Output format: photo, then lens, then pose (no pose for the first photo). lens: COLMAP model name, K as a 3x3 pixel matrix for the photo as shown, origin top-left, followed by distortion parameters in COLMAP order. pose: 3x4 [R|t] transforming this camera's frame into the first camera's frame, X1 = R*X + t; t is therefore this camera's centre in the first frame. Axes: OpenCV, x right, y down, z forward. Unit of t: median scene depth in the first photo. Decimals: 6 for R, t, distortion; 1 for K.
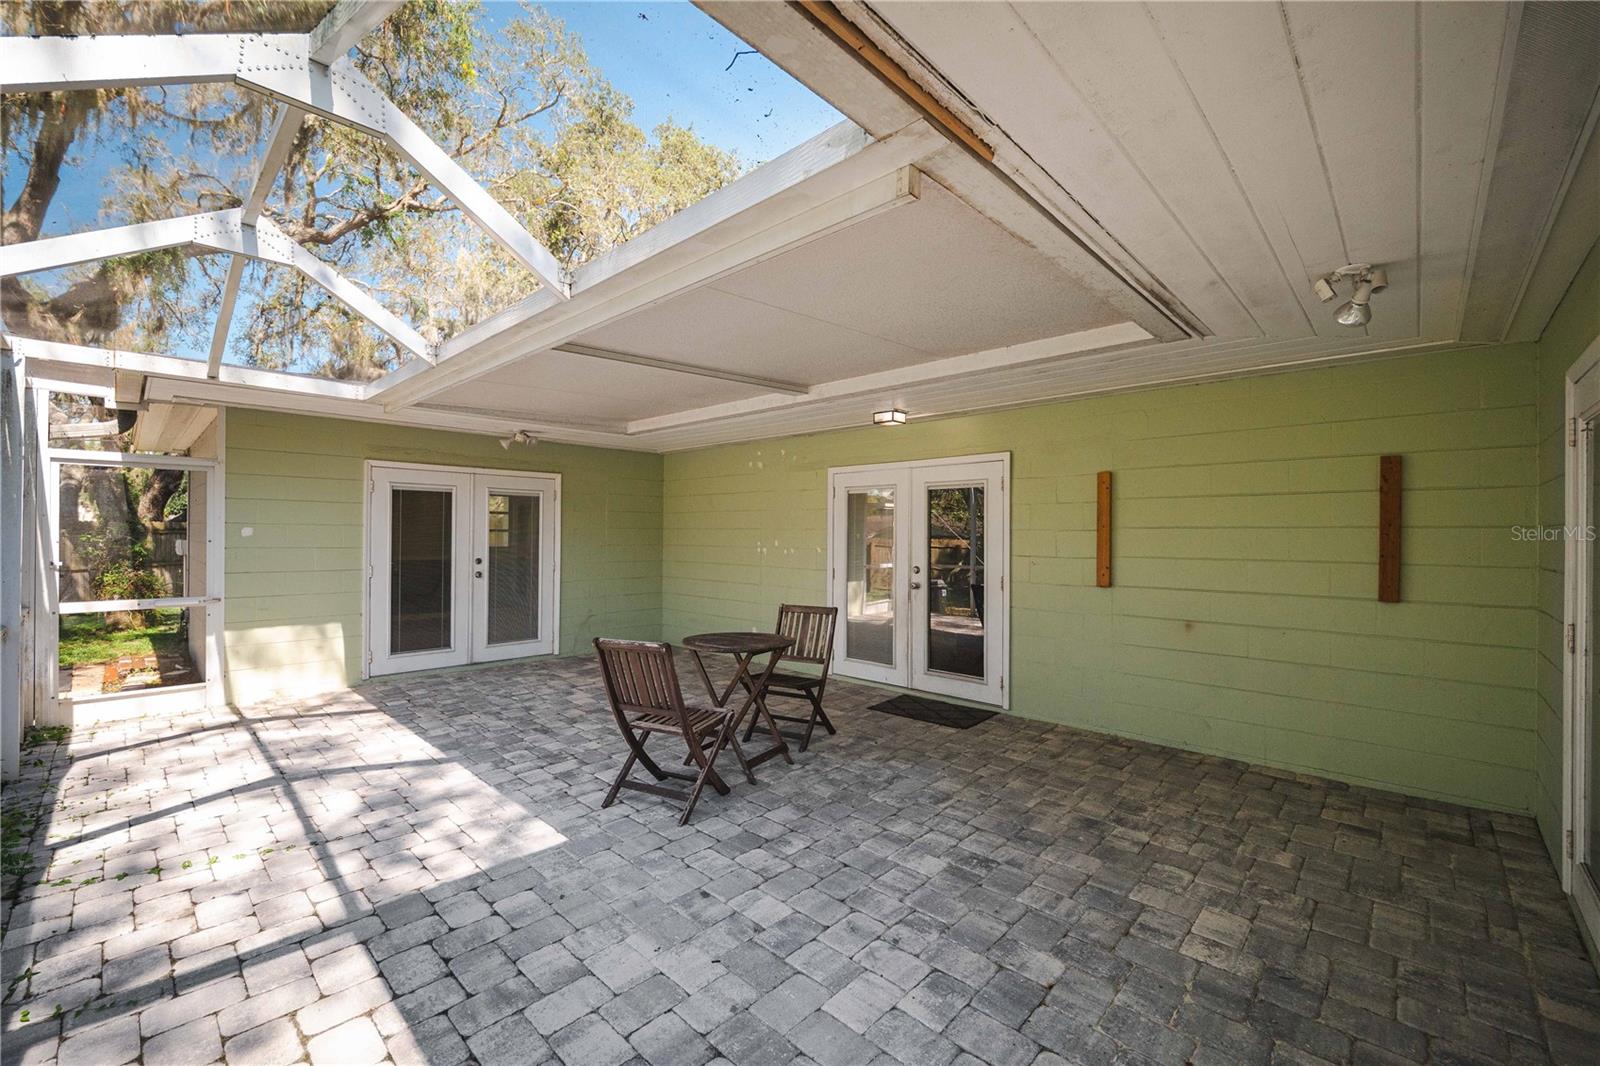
lens RADIAL K [[669.8, 0, 800.0], [0, 669.8, 533.0], [0, 0, 1]] dist [-0.012923, 0.000177]
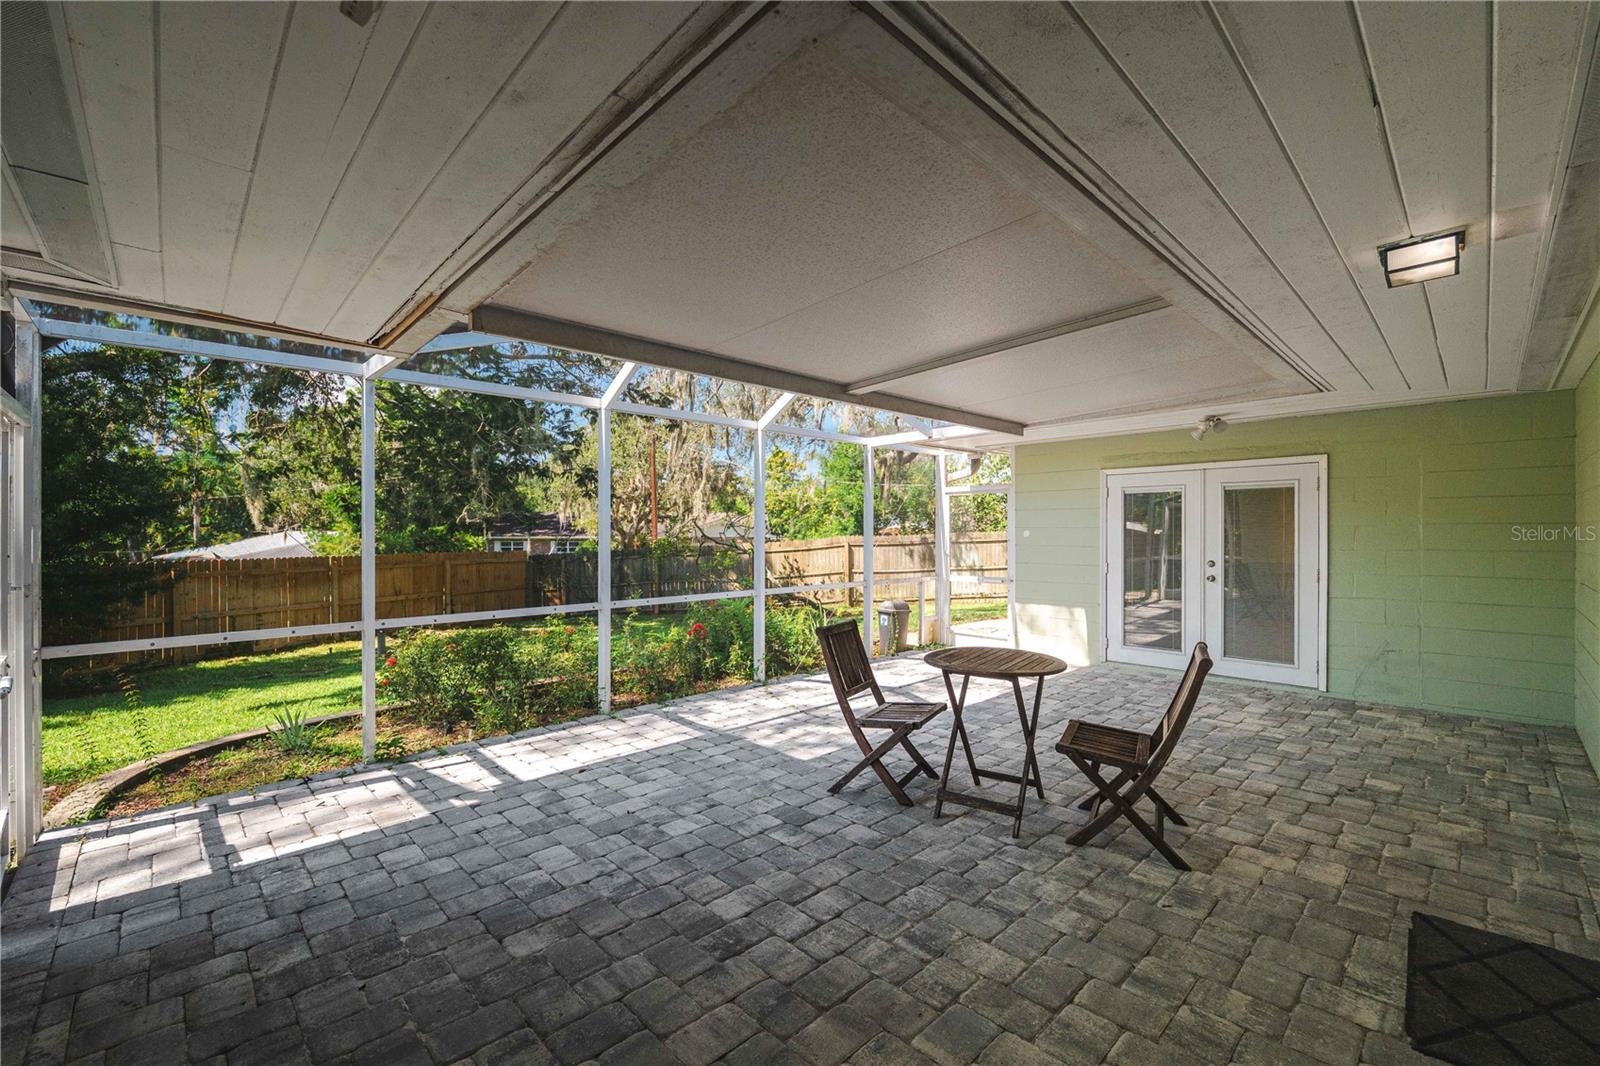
lens RADIAL K [[651.4, 0, 805.7], [0, 651.4, 538.7], [0, 0, 1]] dist [-0.014725, 0.000171]
pose [[-0.041146, 0.002976, -0.999149, 0.994057], [0.005226, 0.999983, 0.002763, 0.005636], [0.999139, -0.005108, -0.041161, 1.080189]]
